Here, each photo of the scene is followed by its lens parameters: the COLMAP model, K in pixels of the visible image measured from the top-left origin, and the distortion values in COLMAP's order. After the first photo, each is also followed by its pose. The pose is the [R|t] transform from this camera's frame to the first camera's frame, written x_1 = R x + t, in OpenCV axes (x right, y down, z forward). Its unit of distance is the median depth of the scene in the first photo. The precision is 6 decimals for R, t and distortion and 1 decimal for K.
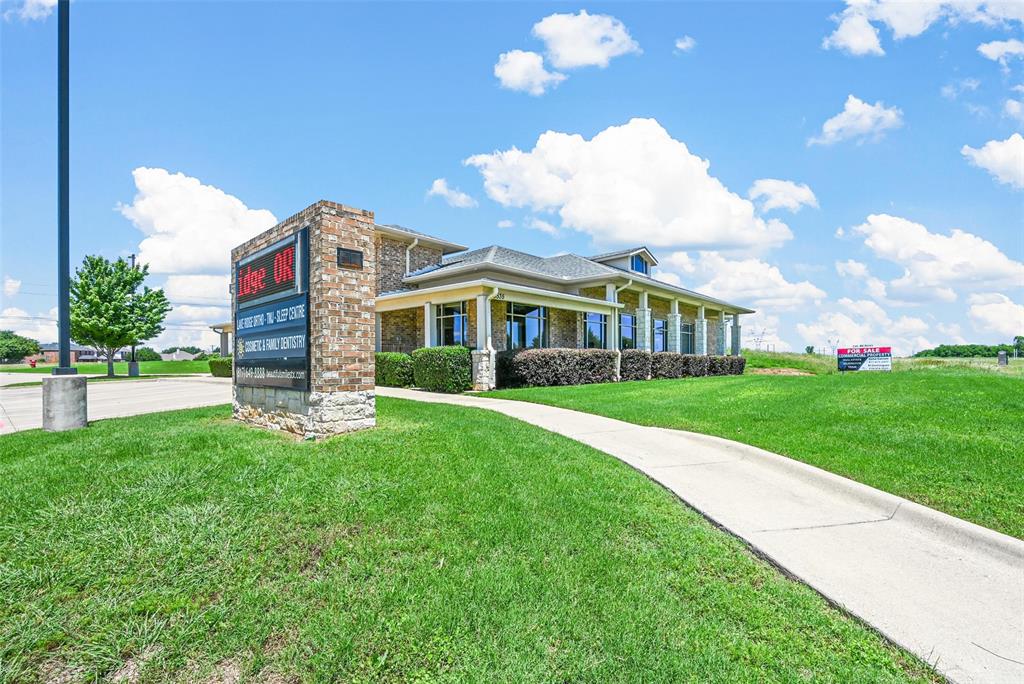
lens RADIAL K [[443.2, 0, 512.6], [0, 443.2, 361.9], [0, 0, 1]] dist [-0.000754, -0.000035]
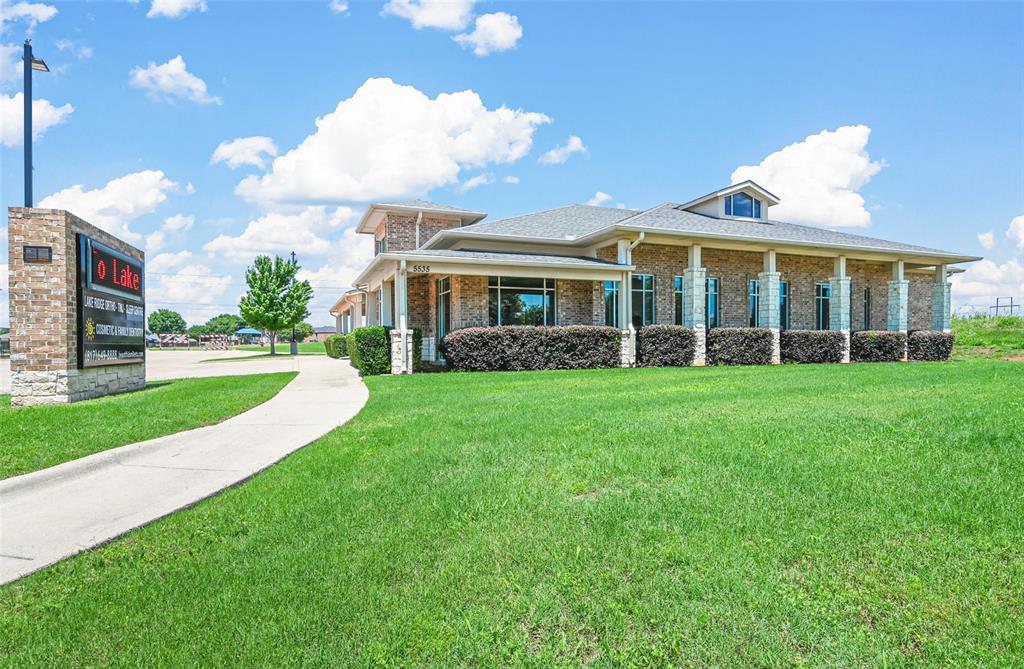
lens RADIAL K [[494.1, 0, 511.2], [0, 494.1, 348.6], [0, 0, 1]] dist [-0.001628, -0.000319]
pose [[0.885630, 0.004130, -0.464373, 0.499627], [0.003449, 0.999874, 0.015470, -0.002369], [0.464378, -0.015302, 0.885505, 0.169047]]
